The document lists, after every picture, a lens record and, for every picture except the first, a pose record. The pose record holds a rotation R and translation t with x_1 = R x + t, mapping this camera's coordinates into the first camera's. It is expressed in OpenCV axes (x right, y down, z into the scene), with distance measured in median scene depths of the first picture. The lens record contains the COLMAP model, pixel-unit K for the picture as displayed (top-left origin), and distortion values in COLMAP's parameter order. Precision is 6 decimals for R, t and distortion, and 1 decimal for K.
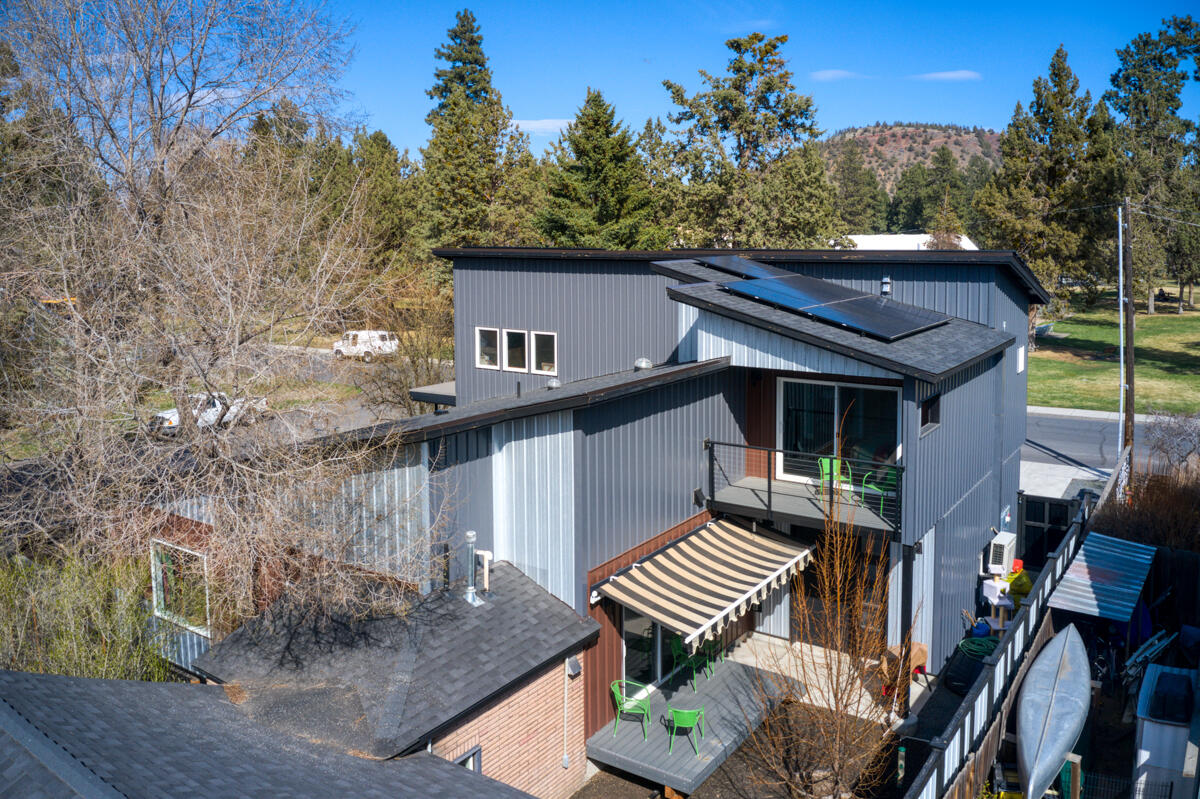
lens RADIAL K [[959.5, 0, 601.1], [0, 959.5, 286.5], [0, 0, 1]] dist [-0.039043, -0.001199]
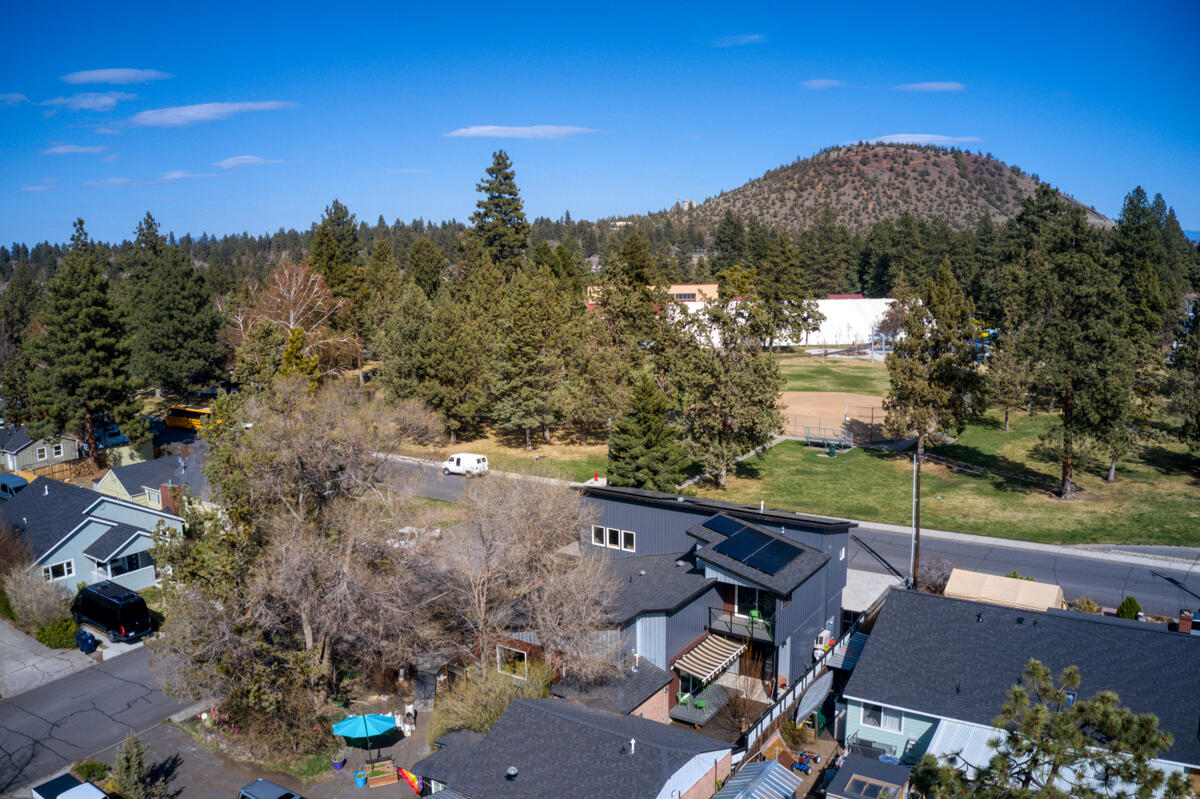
lens RADIAL K [[1026.3, 0, 600.0], [0, 1026.3, 399.5], [0, 0, 1]] dist [-0.216947, 0.008253]
pose [[0.999773, -0.008513, 0.019522, -0.154972], [0.005934, 0.991687, 0.128540, -0.497538], [-0.020454, -0.128395, 0.991512, -1.101983]]
